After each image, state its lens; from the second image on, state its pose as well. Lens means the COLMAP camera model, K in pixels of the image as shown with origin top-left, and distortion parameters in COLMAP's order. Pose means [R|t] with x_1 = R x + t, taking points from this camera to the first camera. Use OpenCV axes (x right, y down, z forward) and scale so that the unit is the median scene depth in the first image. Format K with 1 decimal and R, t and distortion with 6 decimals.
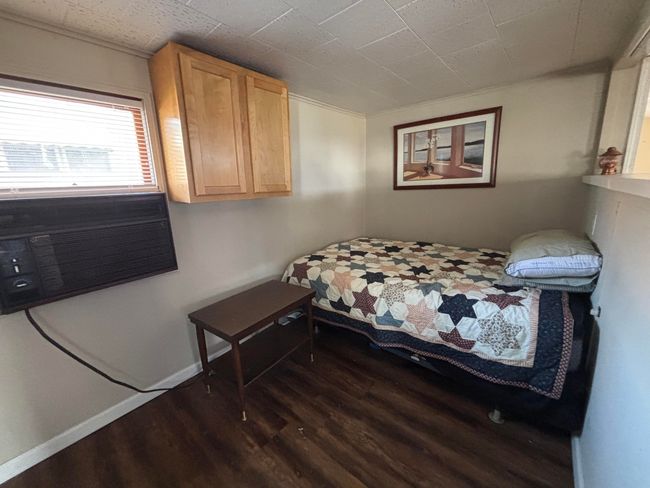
lens RADIAL K [[263.0, 0, 324.8], [0, 263.0, 239.9], [0, 0, 1]] dist [-0.003906, 0.000413]
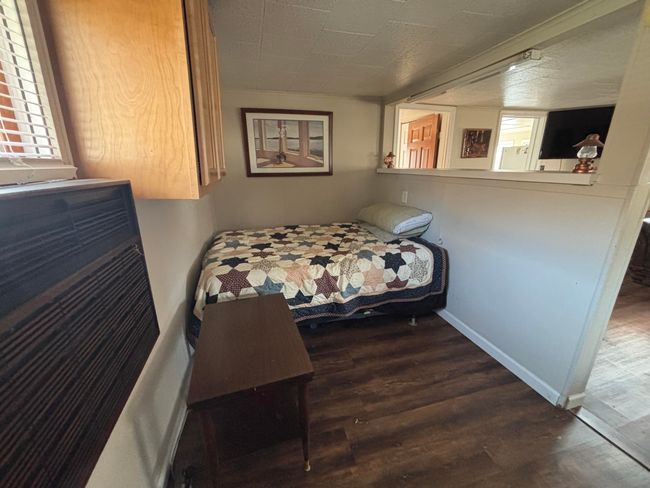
lens RADIAL K [[263.0, 0, 322.5], [0, 263.0, 242.4], [0, 0, 1]] dist [-0.003906, 0.000413]
pose [[0.569602, -0.192199, 0.799133, -0.625211], [0.154475, 0.979982, 0.125589, -0.058271], [-0.807274, 0.051910, 0.587890, 0.375360]]
